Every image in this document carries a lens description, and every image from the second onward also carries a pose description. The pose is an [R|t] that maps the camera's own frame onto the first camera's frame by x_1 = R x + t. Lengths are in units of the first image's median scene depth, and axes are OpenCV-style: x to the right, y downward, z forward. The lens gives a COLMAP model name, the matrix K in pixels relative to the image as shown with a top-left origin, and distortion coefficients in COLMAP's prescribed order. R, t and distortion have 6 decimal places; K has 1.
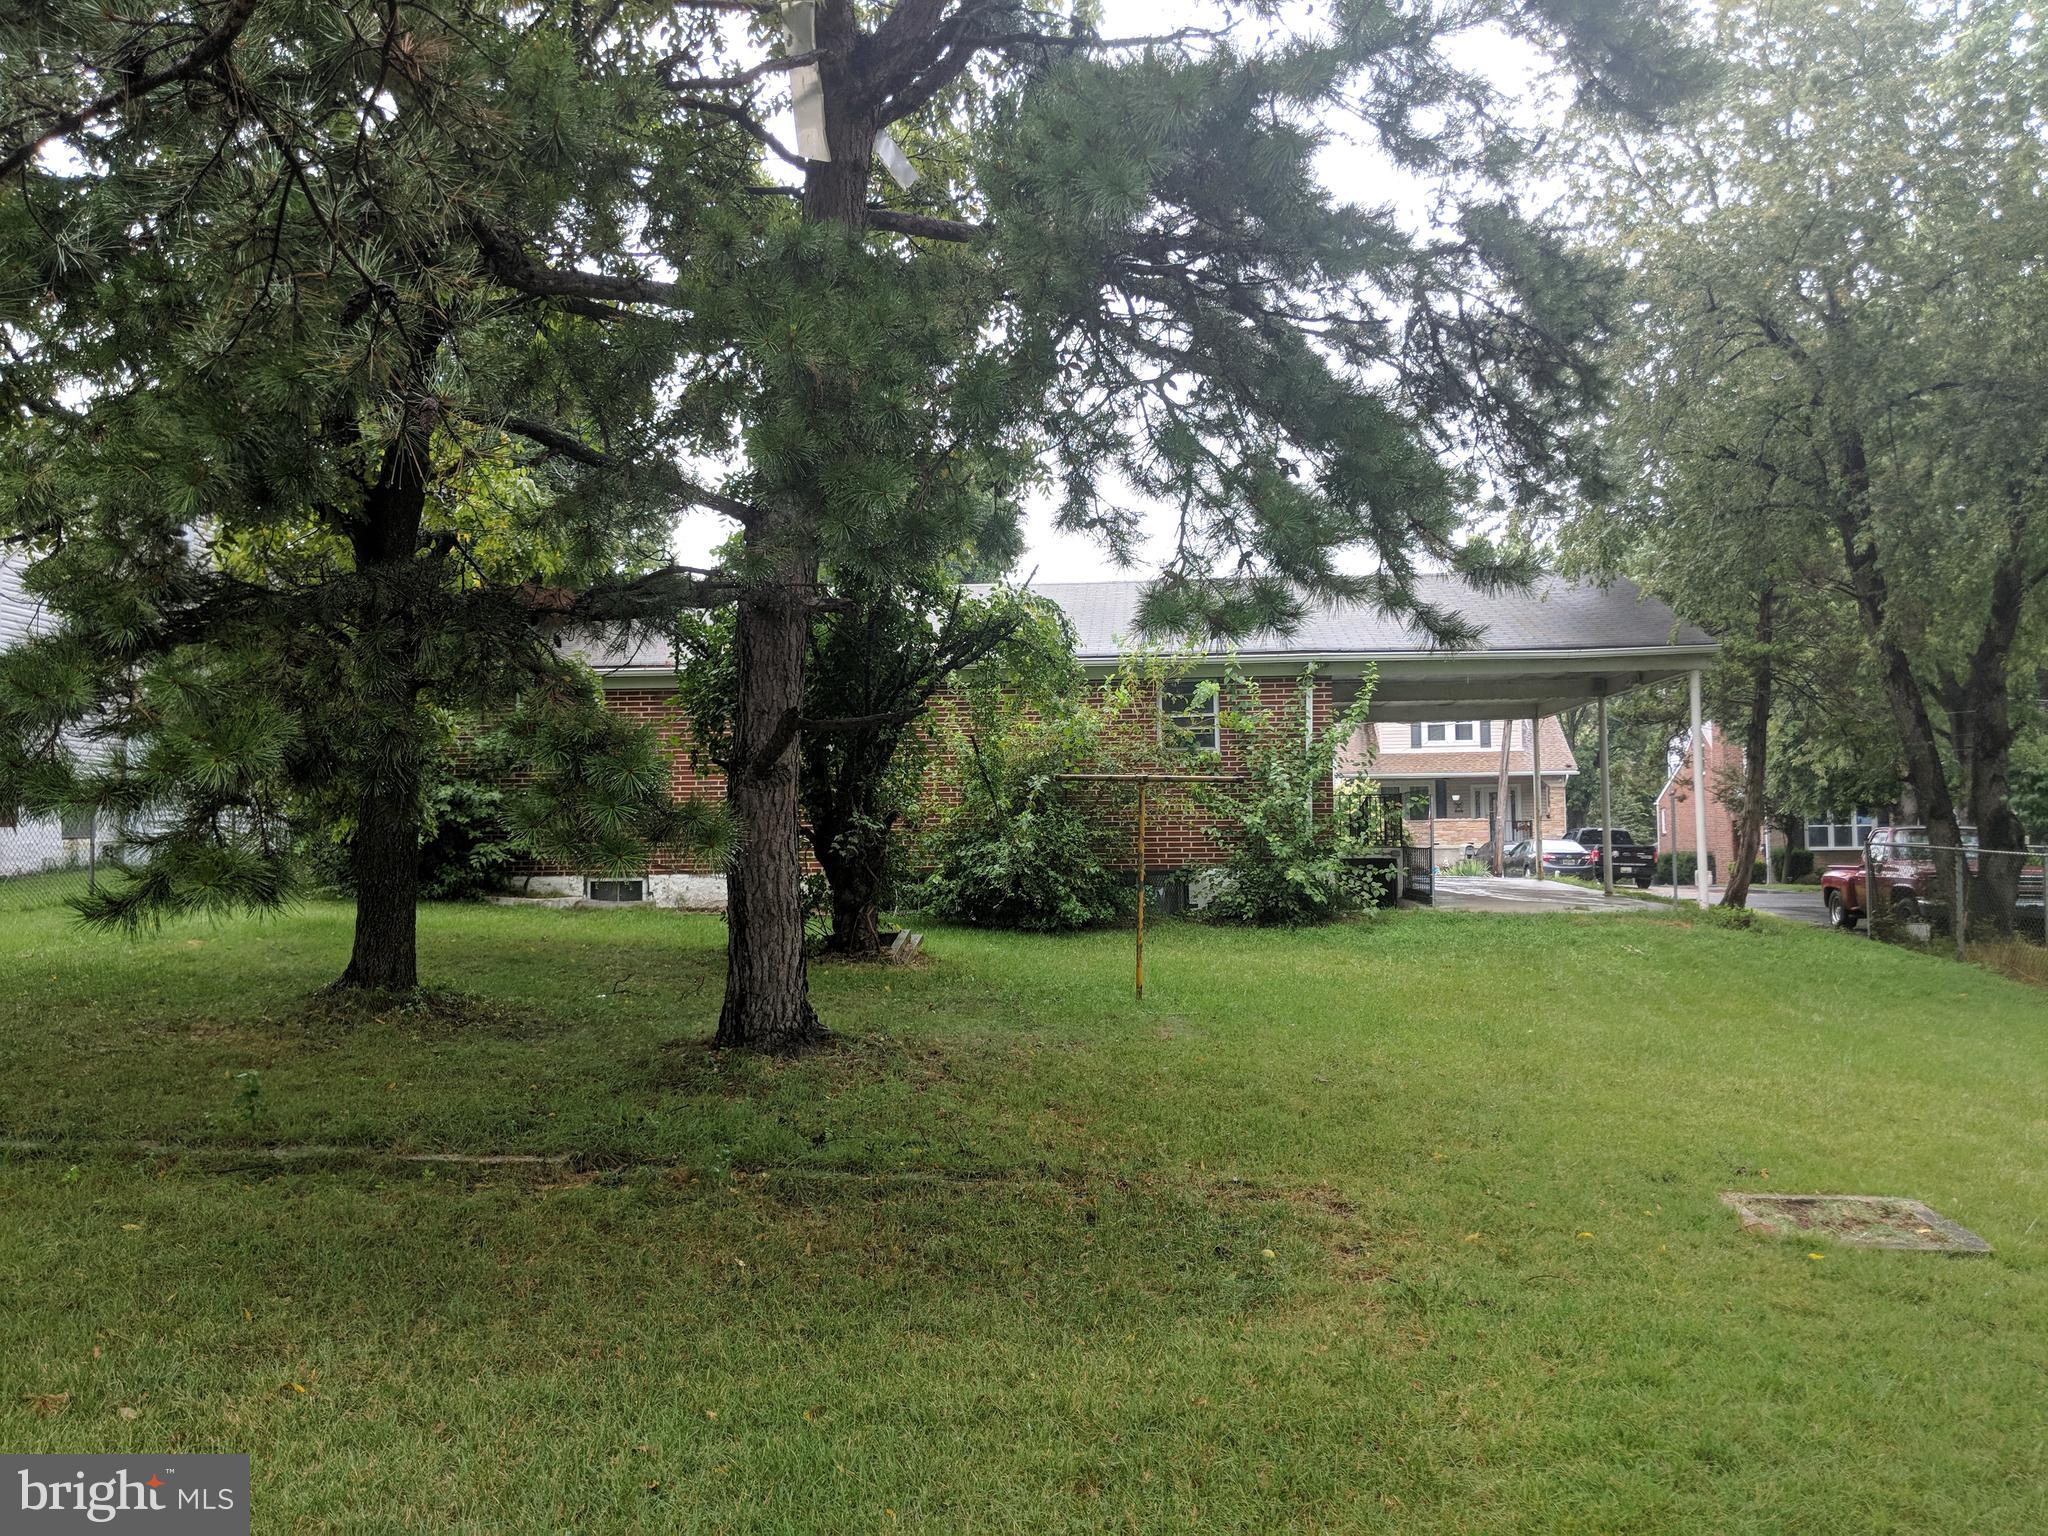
lens RADIAL K [[1699.8, 0, 1018.5], [0, 1699.8, 764.9], [0, 0, 1]] dist [0.086599, -0.151958]
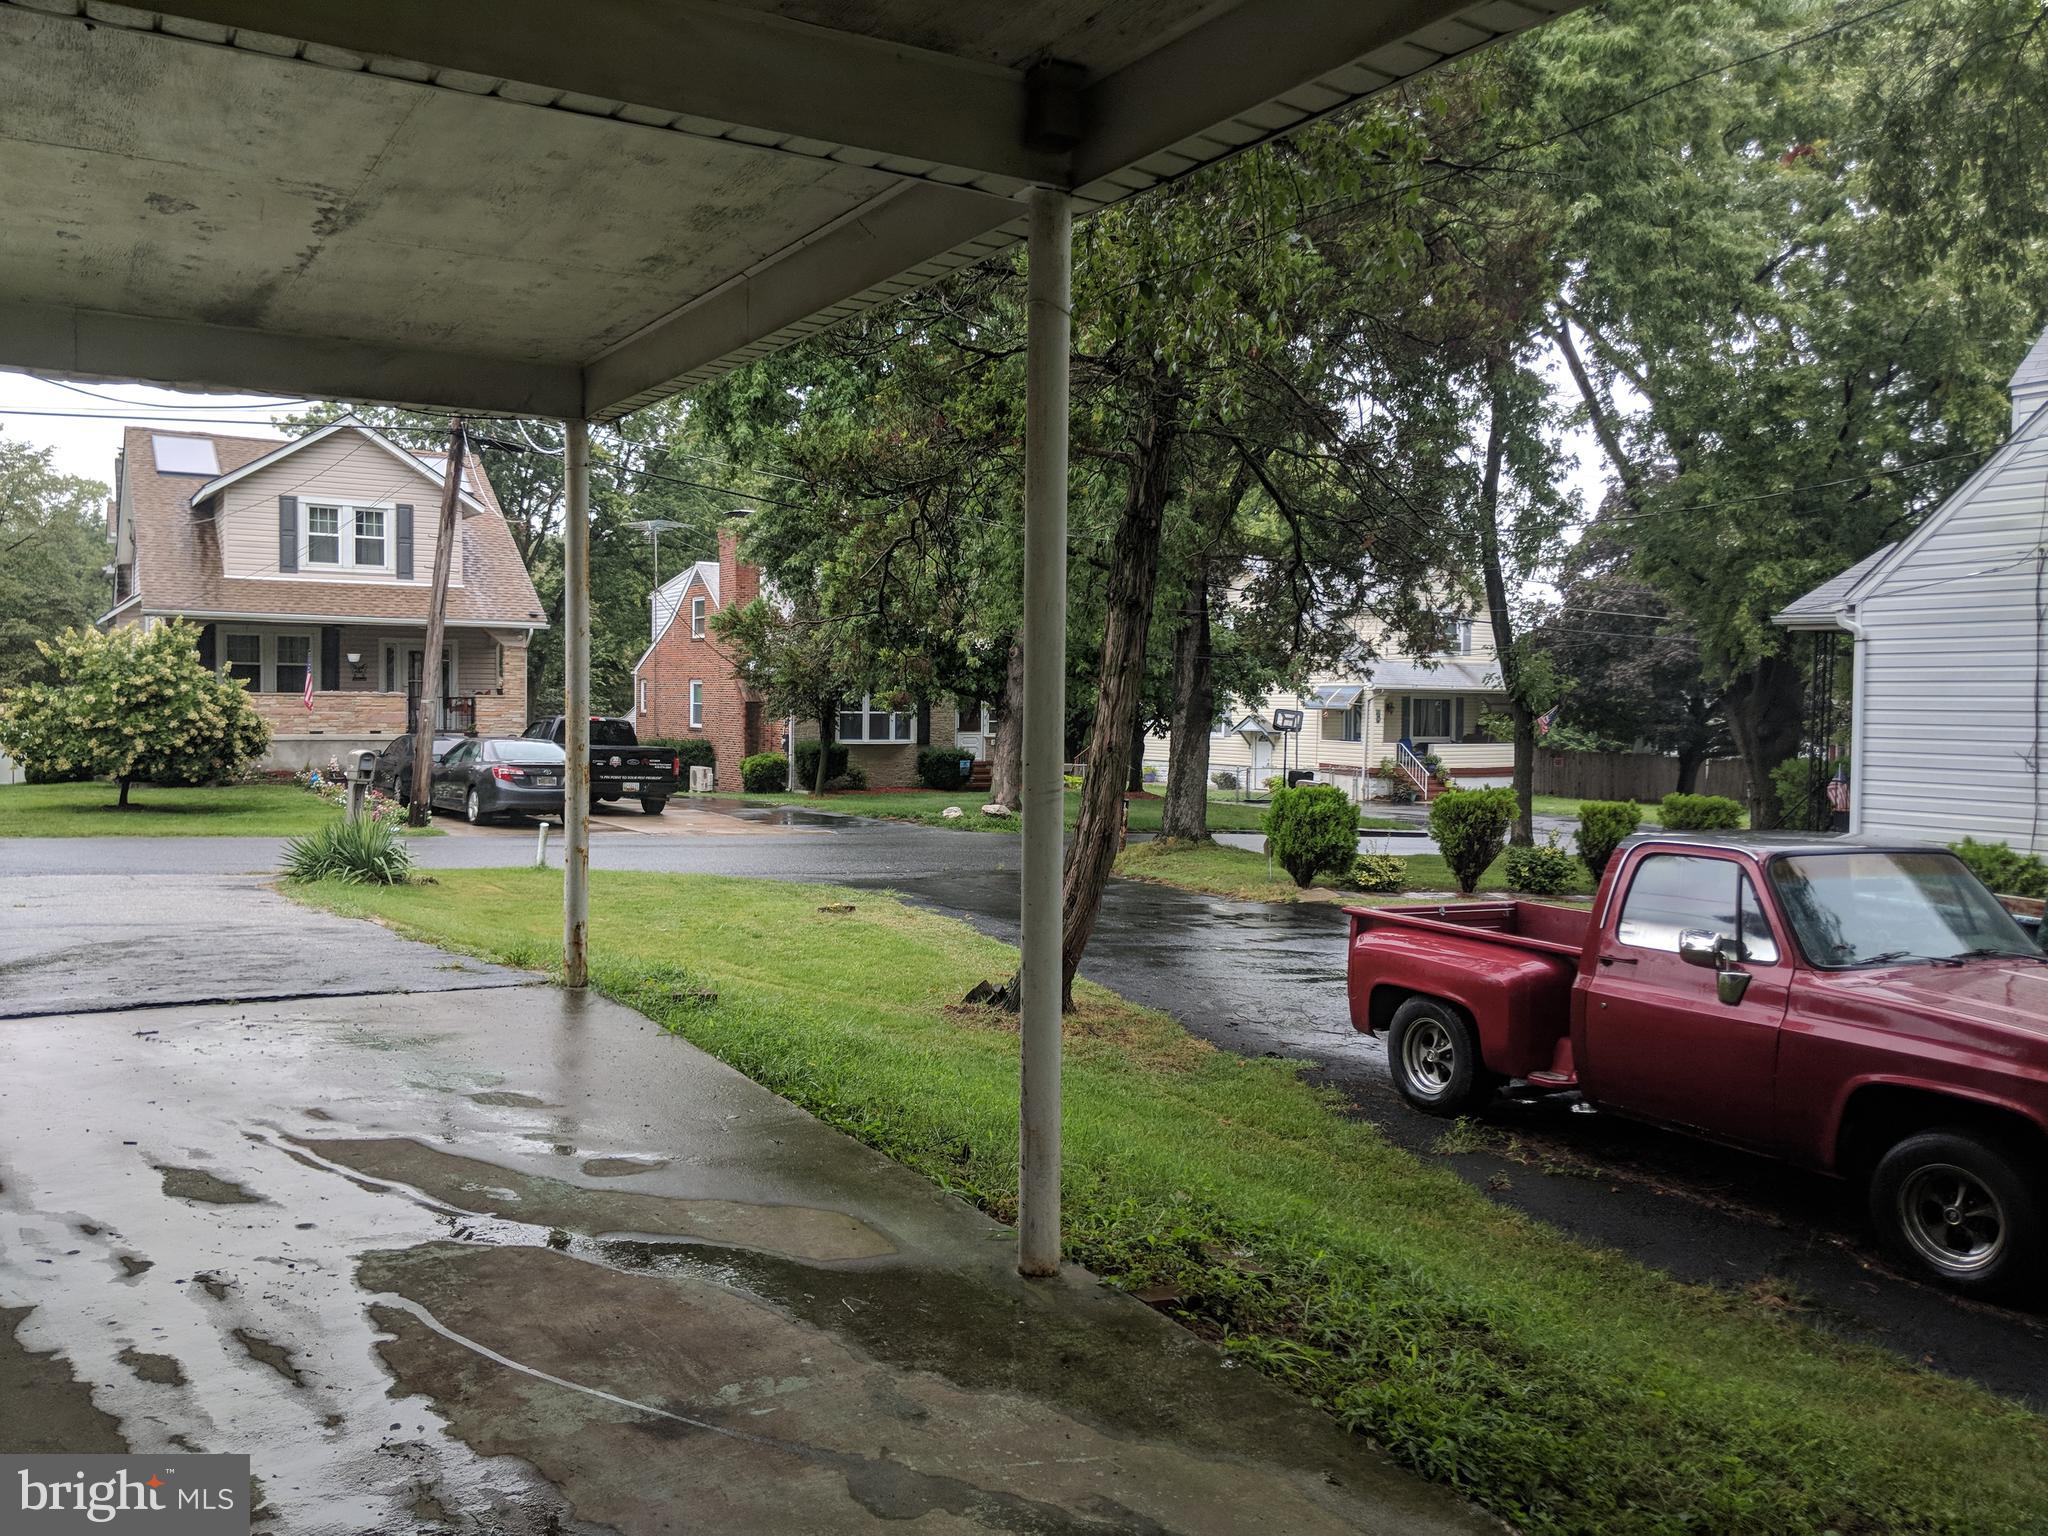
lens RADIAL K [[1699.8, 0, 1018.8], [0, 1699.8, 762.4], [0, 0, 1]] dist [0.086599, -0.151958]
pose [[0.820154, 0.003470, 0.572132, 0.115407], [-0.050895, 0.996460, 0.066914, 0.003882], [-0.569874, -0.083999, 0.817427, 0.413912]]
